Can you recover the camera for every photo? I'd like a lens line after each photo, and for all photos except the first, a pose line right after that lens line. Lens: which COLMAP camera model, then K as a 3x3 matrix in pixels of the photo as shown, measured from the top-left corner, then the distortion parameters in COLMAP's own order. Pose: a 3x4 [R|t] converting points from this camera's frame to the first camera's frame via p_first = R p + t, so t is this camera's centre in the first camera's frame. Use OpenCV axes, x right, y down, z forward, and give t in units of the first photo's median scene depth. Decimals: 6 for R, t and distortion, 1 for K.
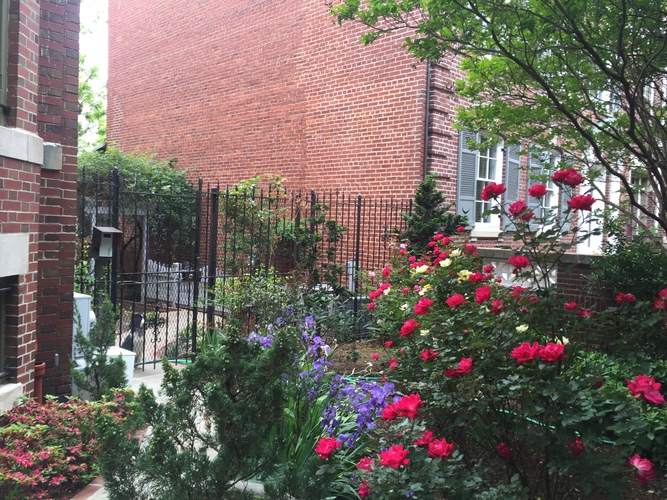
lens RADIAL K [[563.6, 0, 331.6], [0, 563.6, 249.5], [0, 0, 1]] dist [0.018263, 0.008206]
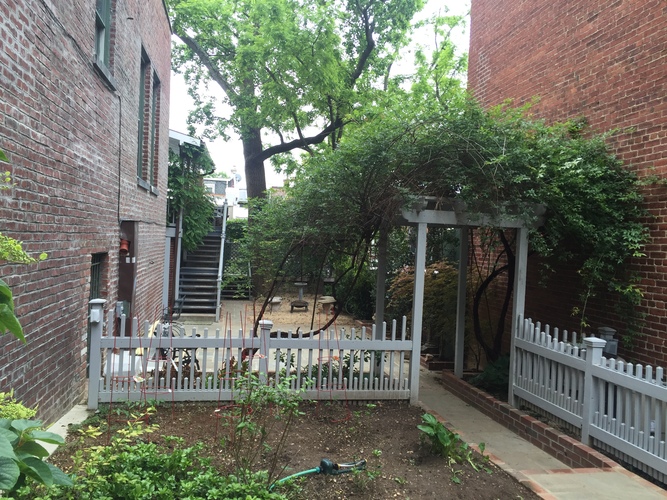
lens RADIAL K [[563.6, 0, 331.5], [0, 563.6, 248.1], [0, 0, 1]] dist [0.018263, 0.008206]
pose [[0.799886, 0.009305, -0.600079, -0.160854], [-0.034330, 0.998952, -0.030271, -0.021048], [0.599169, 0.044814, 0.799367, 0.488131]]
